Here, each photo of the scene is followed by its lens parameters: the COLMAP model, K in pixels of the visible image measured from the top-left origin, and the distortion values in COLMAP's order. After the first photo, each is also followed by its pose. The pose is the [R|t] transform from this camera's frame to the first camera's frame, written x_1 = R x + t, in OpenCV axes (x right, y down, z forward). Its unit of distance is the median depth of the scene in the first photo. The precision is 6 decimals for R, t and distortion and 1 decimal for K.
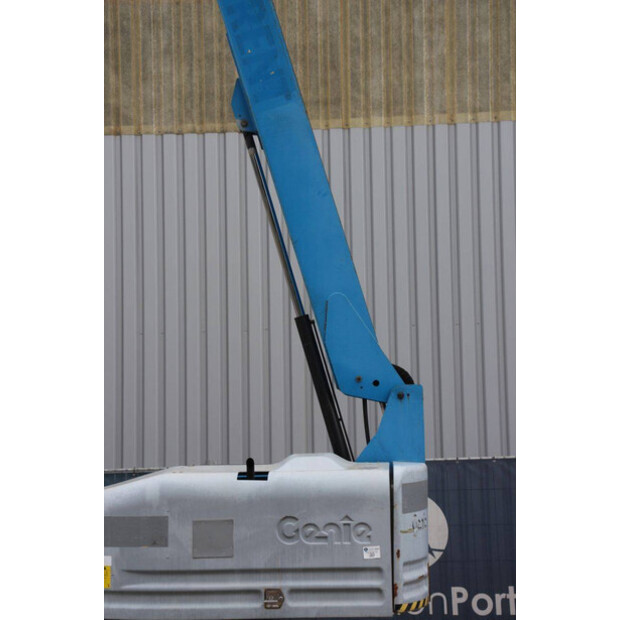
lens RADIAL K [[1466.4, 0, 310.0], [0, 1466.4, 310.0], [0, 0, 1]] dist [0.432290, -0.077732]
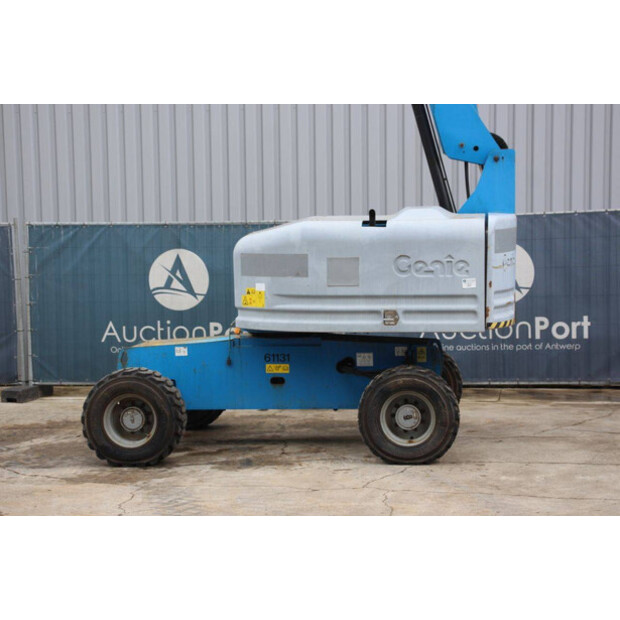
lens RADIAL K [[1330.4, 0, 311.6], [0, 1330.4, 298.5], [0, 0, 1]] dist [0.369344, 0.126659]
pose [[0.996999, 0.009151, -0.076871, -0.004234], [0.003037, 0.987600, 0.156965, -0.002646], [0.077354, -0.156727, 0.984608, -0.129122]]
